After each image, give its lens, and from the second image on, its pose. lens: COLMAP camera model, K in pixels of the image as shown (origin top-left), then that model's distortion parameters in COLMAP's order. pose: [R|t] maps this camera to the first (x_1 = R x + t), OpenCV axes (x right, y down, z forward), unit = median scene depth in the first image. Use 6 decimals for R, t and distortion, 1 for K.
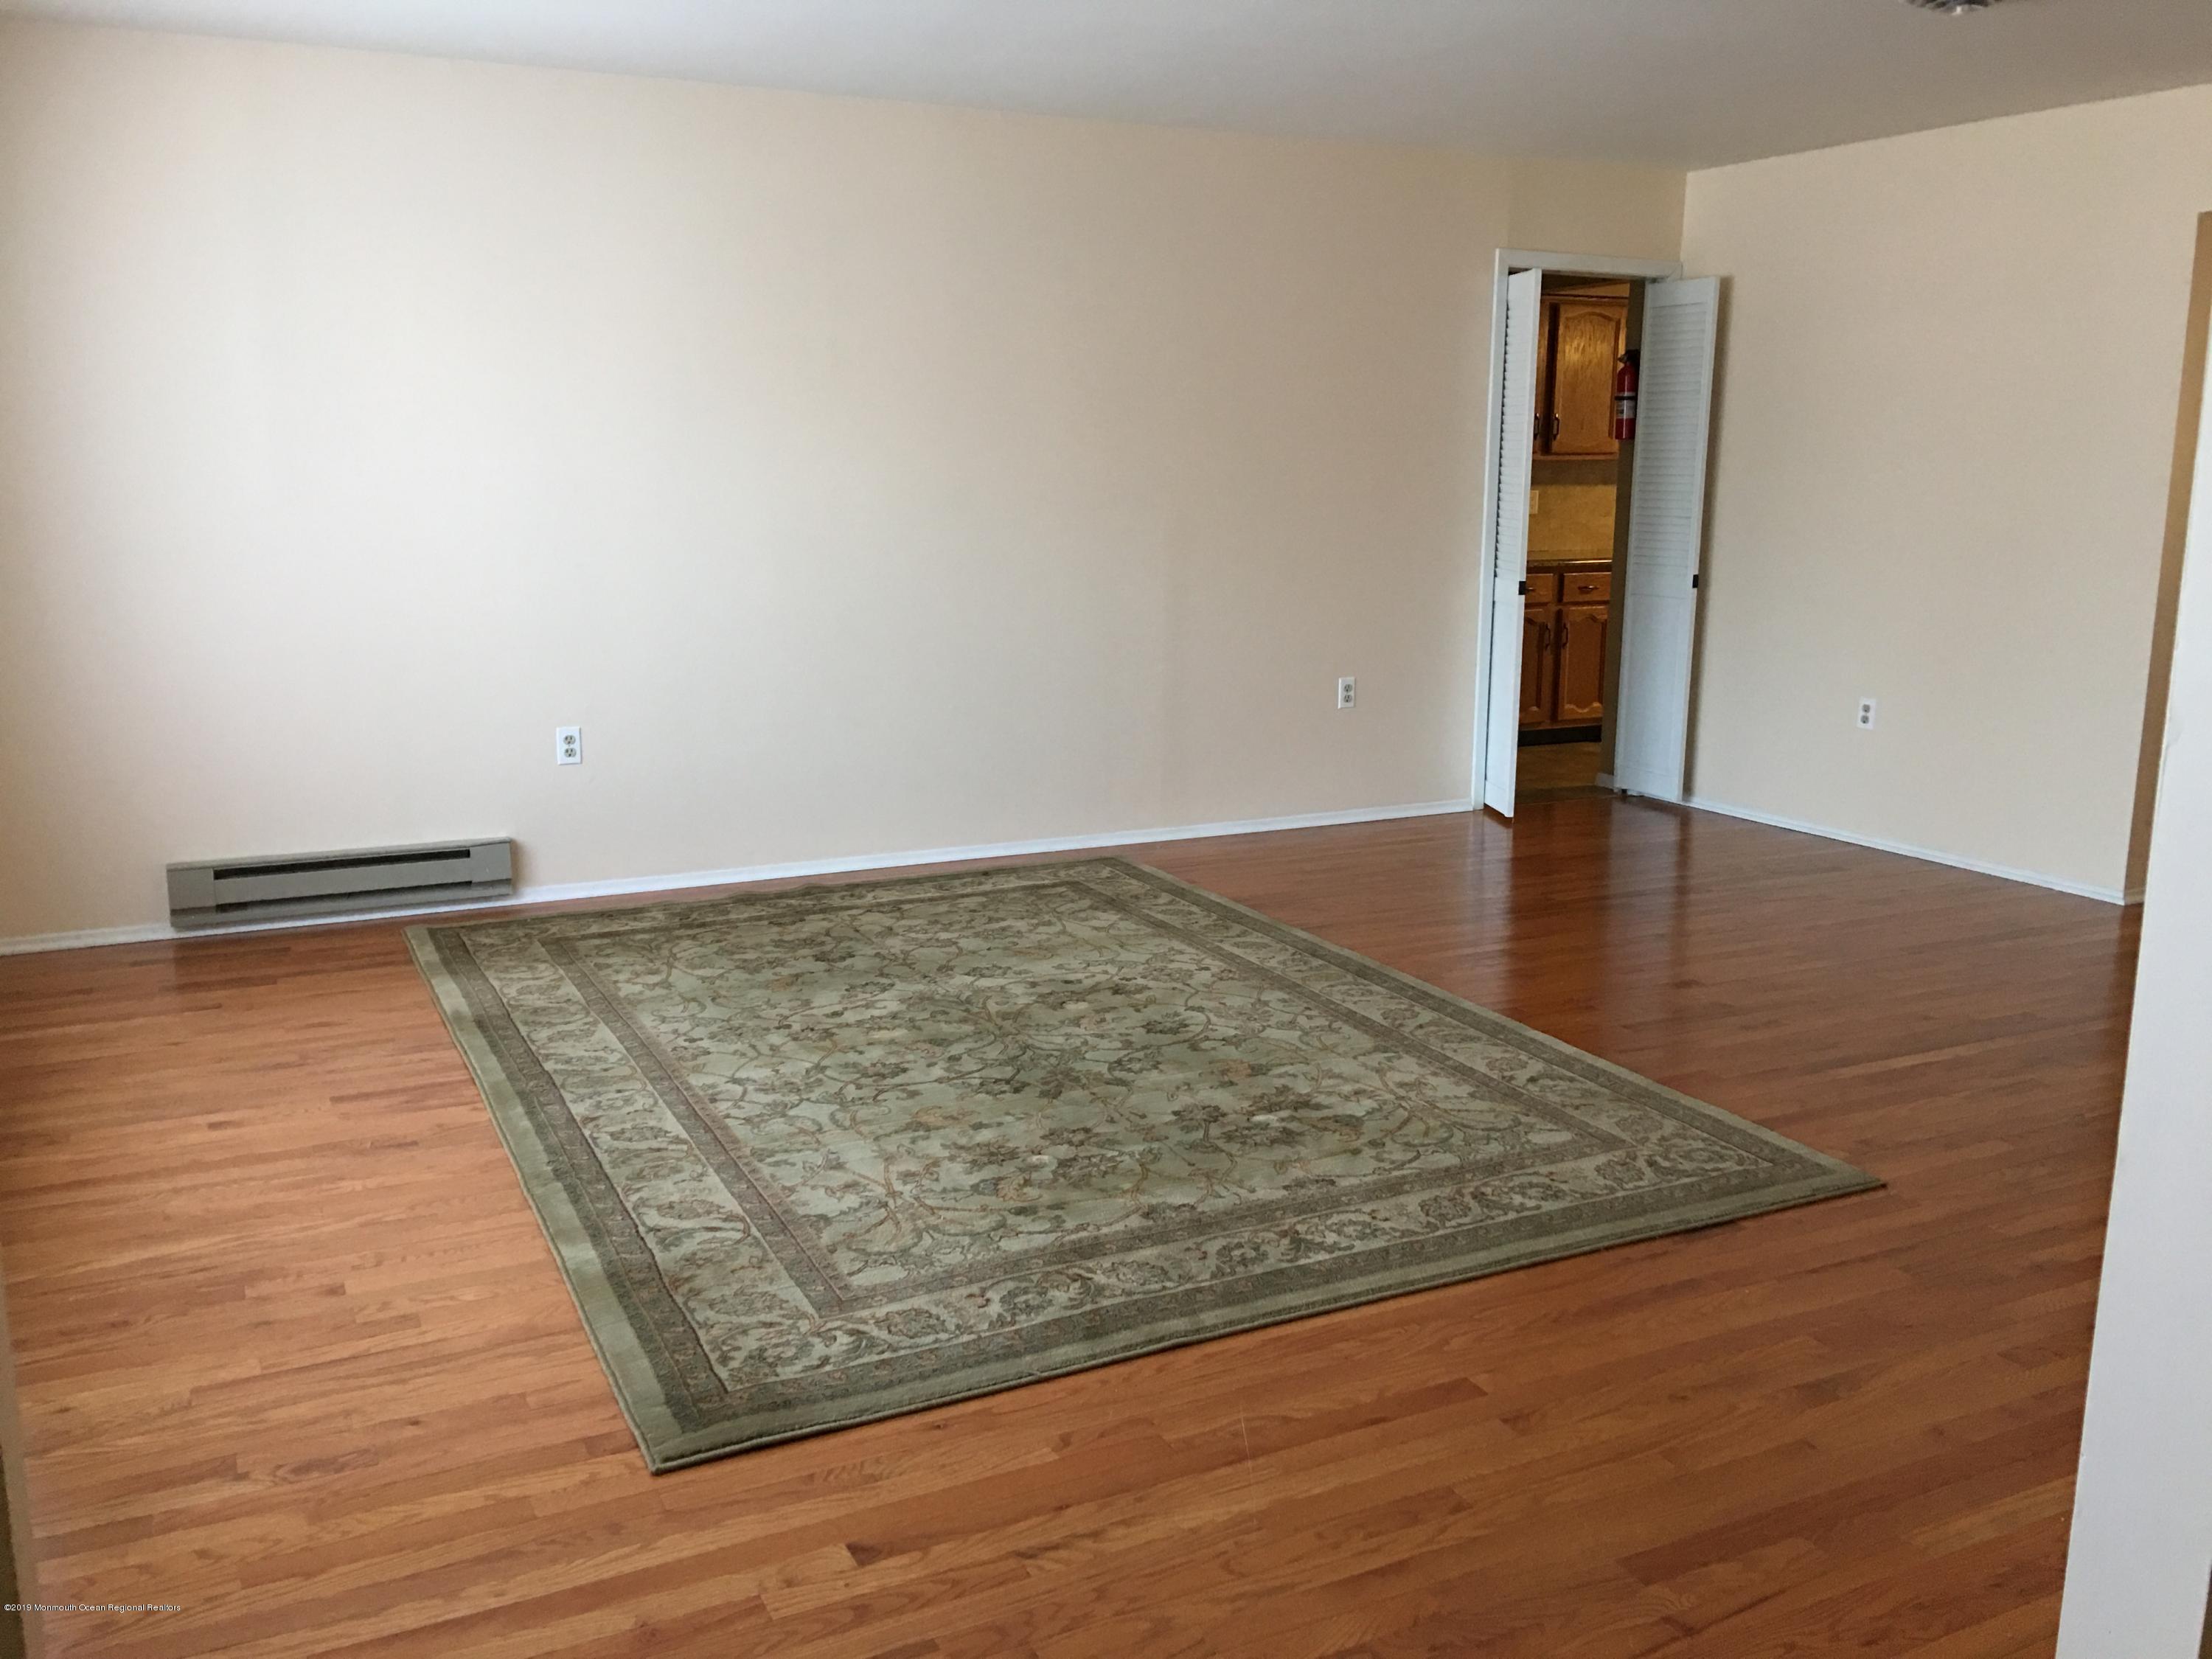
lens RADIAL K [[1859.5, 0, 1115.1], [0, 1859.5, 818.1], [0, 0, 1]] dist [0.064524, -0.102151]
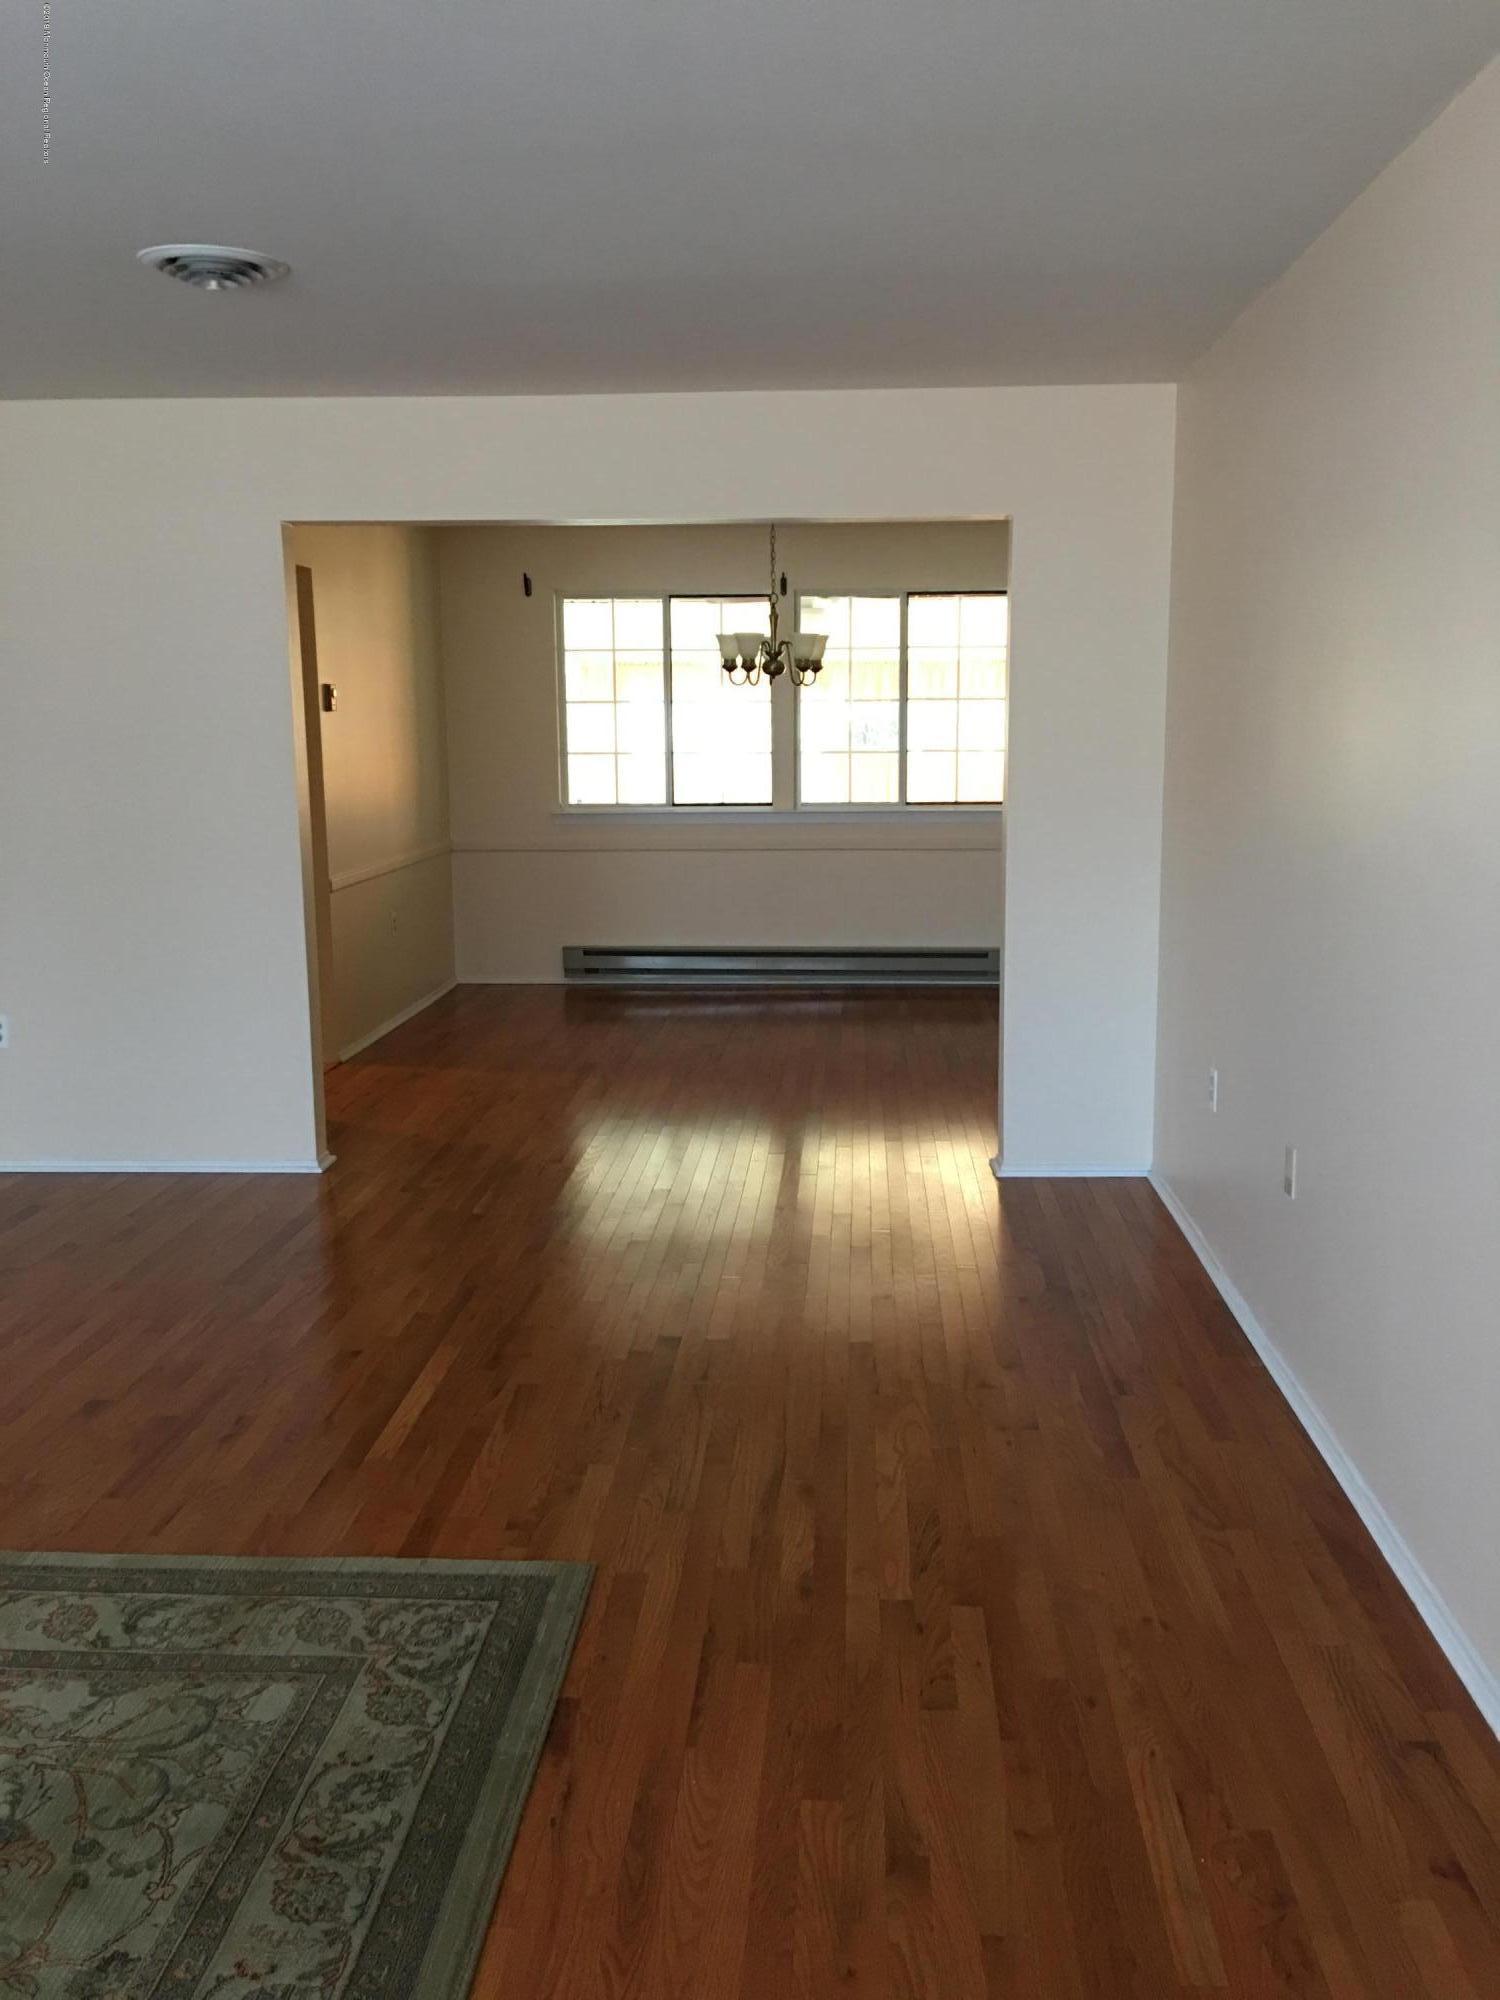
lens RADIAL K [[1681.3, 0, 746.6], [0, 1681.3, 1008.5], [0, 0, 1]] dist [0.064524, -0.102151]
pose [[0.509774, -0.153454, 0.846512, -0.195353], [0.182577, 0.980847, 0.067857, -0.107708], [-0.840712, 0.119962, 0.528028, 0.470985]]
